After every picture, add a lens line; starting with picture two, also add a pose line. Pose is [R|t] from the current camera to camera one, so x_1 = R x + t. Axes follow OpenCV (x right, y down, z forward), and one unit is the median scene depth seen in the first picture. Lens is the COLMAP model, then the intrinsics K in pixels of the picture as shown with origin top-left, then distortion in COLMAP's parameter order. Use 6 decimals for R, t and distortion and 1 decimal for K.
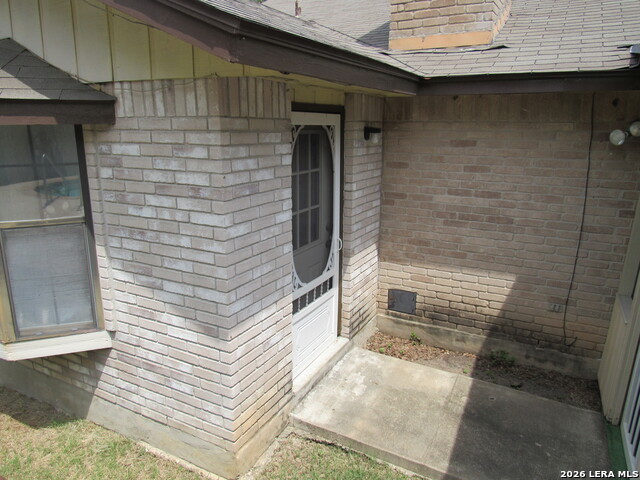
lens RADIAL K [[459.7, 0, 317.5], [0, 459.7, 241.3], [0, 0, 1]] dist [-0.026204, 0.013575]
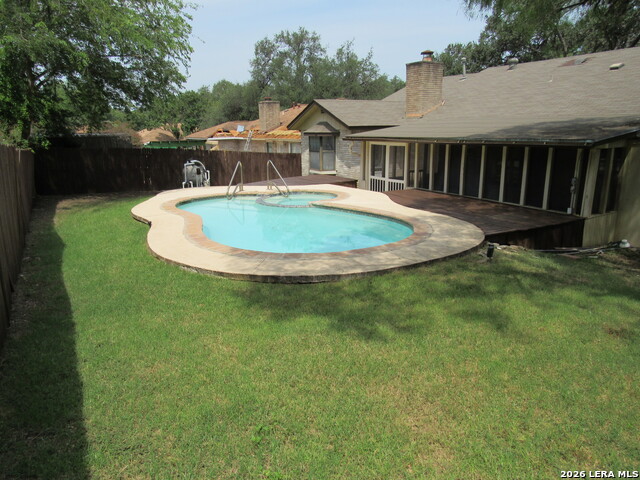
lens RADIAL K [[459.7, 0, 320.6], [0, 459.7, 241.9], [0, 0, 1]] dist [-0.026204, 0.013575]
pose [[0.857787, 0.110934, -0.501891, 2.367074], [-0.110620, 0.993394, 0.030510, 0.919061], [0.501960, 0.029348, 0.864393, -4.058707]]
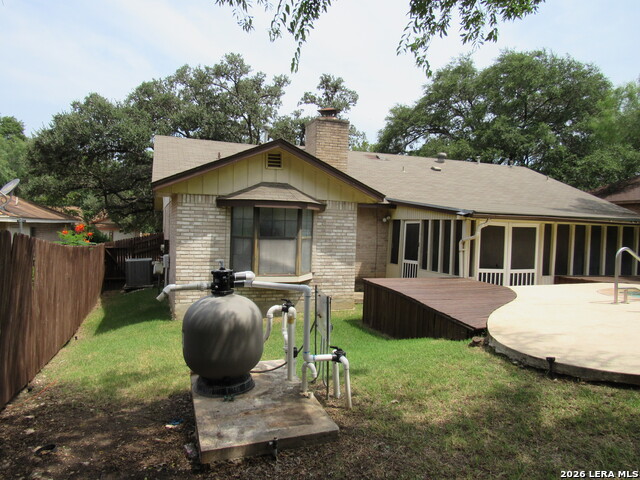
lens RADIAL K [[459.7, 0, 321.1], [0, 459.7, 240.6], [0, 0, 1]] dist [-0.026204, 0.013575]
pose [[0.667742, -0.001475, 0.744391, -2.741008], [0.157888, 0.977526, -0.139694, 0.422459], [-0.727456, 0.210810, 0.652968, -1.167096]]
